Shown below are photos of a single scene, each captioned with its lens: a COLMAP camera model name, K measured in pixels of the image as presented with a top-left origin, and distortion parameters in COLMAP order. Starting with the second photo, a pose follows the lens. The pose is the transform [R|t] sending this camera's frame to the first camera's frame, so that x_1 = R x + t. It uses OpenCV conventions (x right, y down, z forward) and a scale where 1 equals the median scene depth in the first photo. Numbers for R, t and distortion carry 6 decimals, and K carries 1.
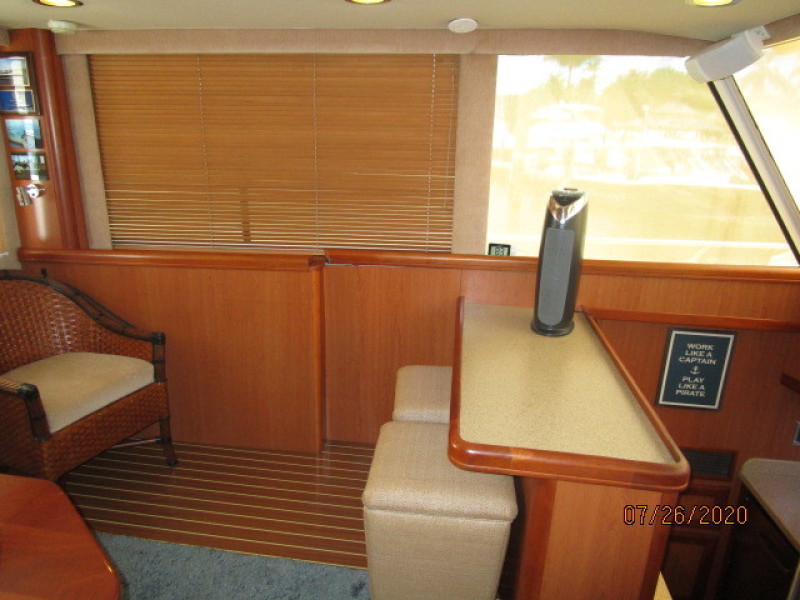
lens RADIAL K [[568.7, 0, 402.8], [0, 568.7, 297.8], [0, 0, 1]] dist [-0.029951, 0.011159]
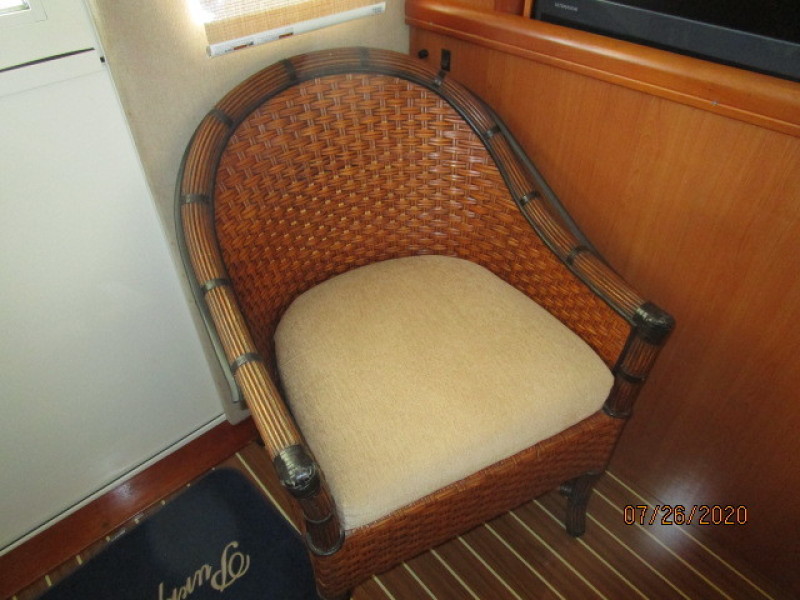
lens RADIAL K [[568.7, 0, 403.0], [0, 568.7, 304.5], [0, 0, 1]] dist [-0.029951, 0.011159]
pose [[0.757126, 0.414621, -0.504826, -0.363939], [-0.174897, 0.873212, 0.454876, -0.076646], [0.629421, -0.256106, 0.733648, 0.614420]]
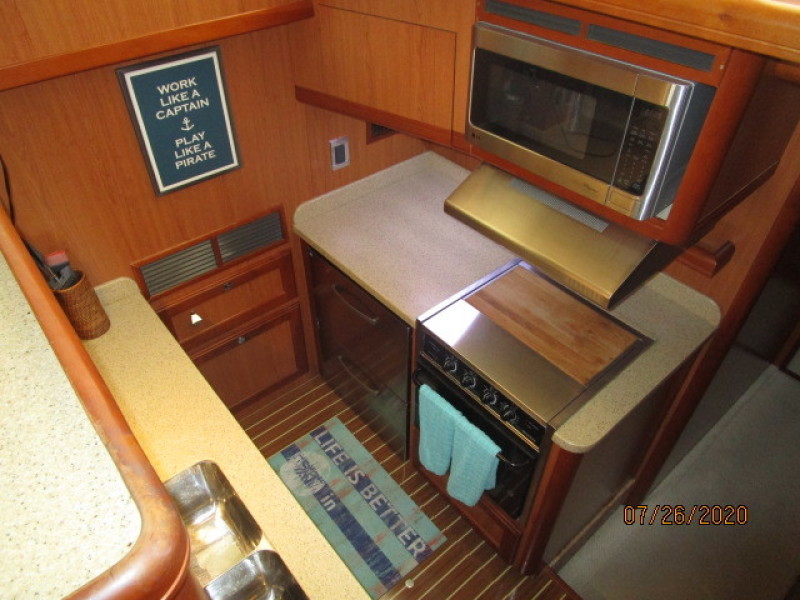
lens RADIAL K [[568.7, 0, 395.7], [0, 568.7, 296.0], [0, 0, 1]] dist [-0.029951, 0.011159]
pose [[0.685210, -0.513258, 0.516772, 0.260278], [0.234727, 0.827273, 0.510413, 0.017673], [-0.689485, -0.228440, 0.687332, 0.364043]]
